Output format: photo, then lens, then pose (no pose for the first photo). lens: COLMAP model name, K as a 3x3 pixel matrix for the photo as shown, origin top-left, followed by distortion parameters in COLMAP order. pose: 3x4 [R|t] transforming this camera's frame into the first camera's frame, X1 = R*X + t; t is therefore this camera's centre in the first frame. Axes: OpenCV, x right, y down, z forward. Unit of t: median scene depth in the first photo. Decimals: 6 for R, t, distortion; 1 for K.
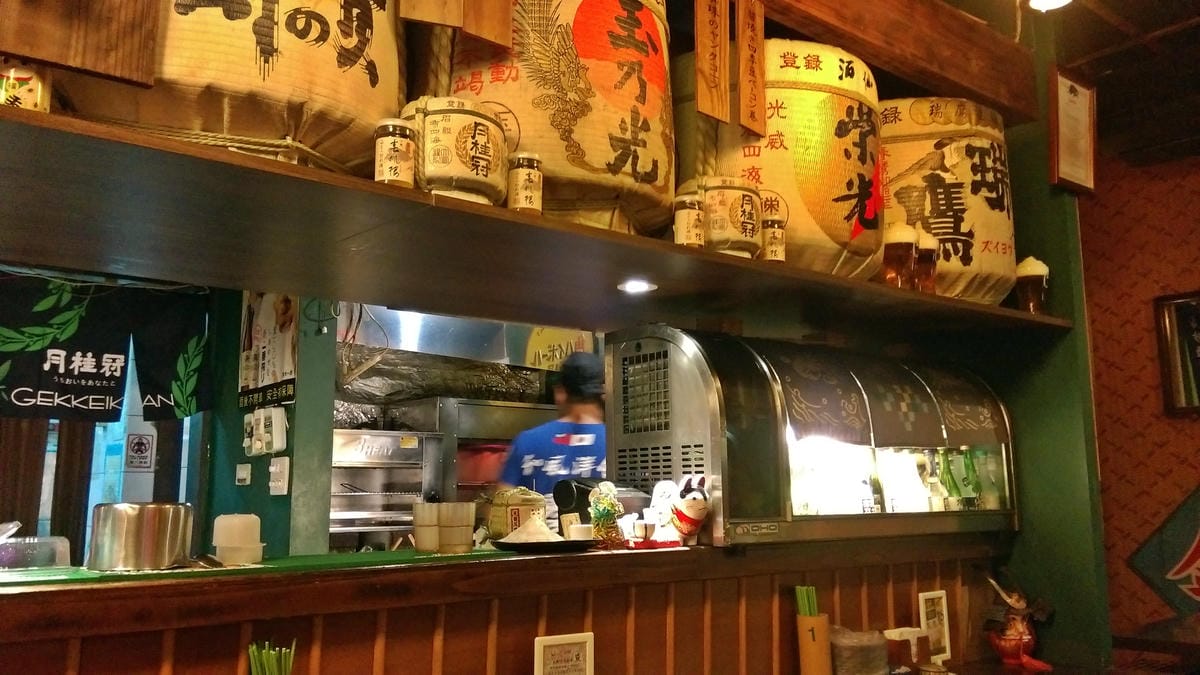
lens RADIAL K [[966.0, 0, 600.0], [0, 966.0, 337.5], [0, 0, 1]] dist [0.104843, -0.163046]
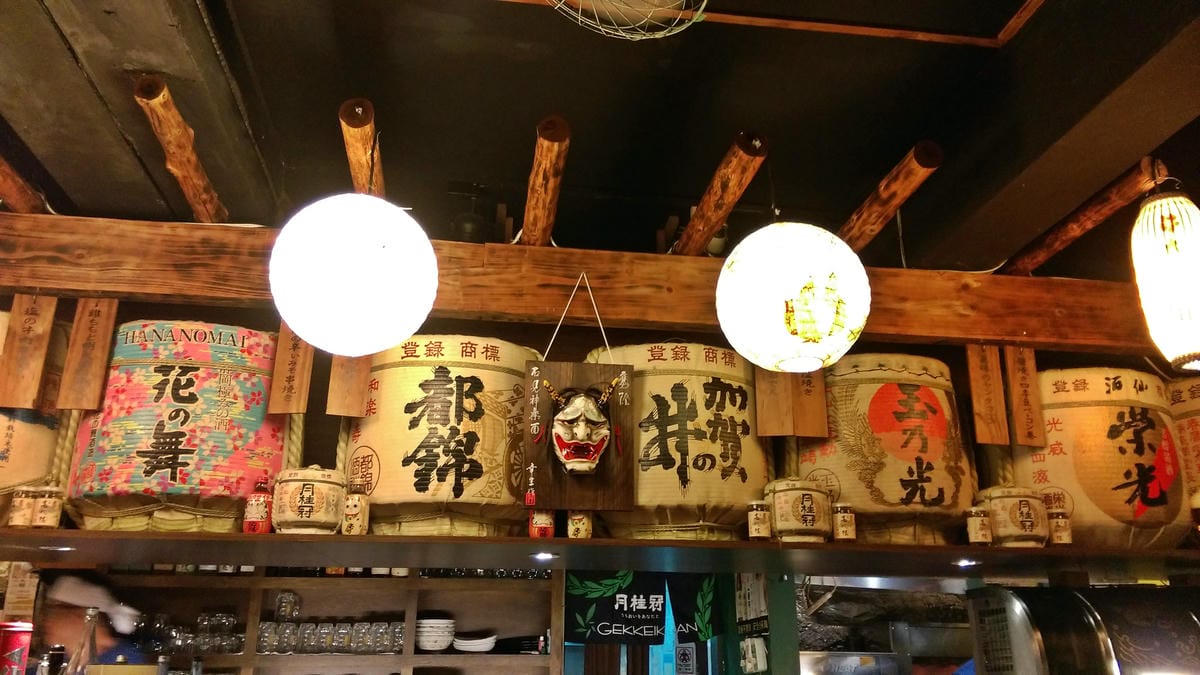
lens RADIAL K [[966.0, 0, 600.0], [0, 966.0, 337.5], [0, 0, 1]] dist [0.104843, -0.163046]
pose [[0.852296, -0.162687, -0.497116, 0.330971], [0.073458, 0.978210, -0.194187, -0.130497], [0.517876, 0.128988, 0.845675, -0.482533]]
